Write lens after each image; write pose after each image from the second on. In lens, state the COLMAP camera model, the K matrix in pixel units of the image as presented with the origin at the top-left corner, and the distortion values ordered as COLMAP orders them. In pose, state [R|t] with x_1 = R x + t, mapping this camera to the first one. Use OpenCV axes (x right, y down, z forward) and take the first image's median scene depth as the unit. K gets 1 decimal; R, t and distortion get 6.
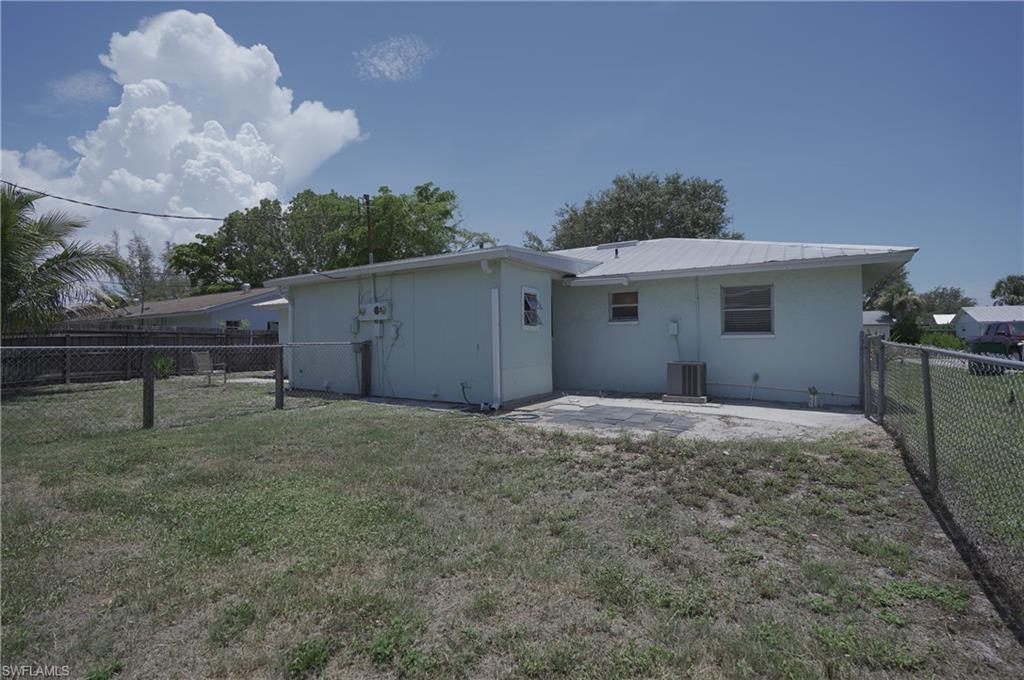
lens RADIAL K [[483.3, 0, 512.0], [0, 483.3, 340.0], [0, 0, 1]] dist [-0.058592, 0.022479]
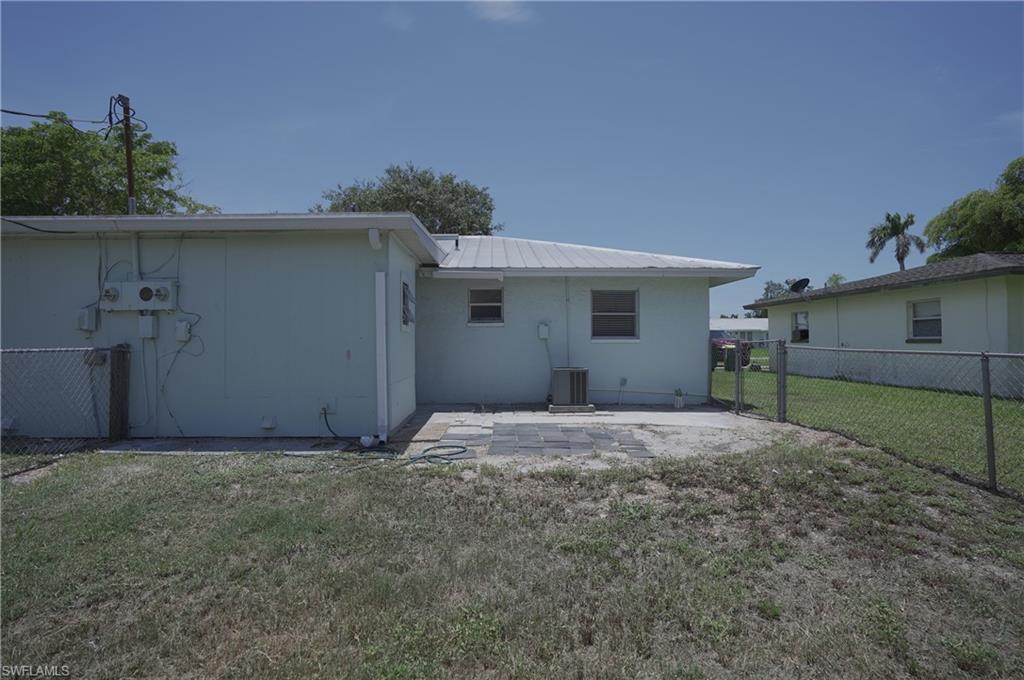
lens RADIAL K [[483.3, 0, 512.0], [0, 483.3, 340.0], [0, 0, 1]] dist [-0.058592, 0.022479]
pose [[0.832539, 0.006654, 0.553927, -0.221366], [-0.003187, 0.999969, -0.007222, -0.001249], [-0.553958, 0.004247, 0.832534, 0.256642]]
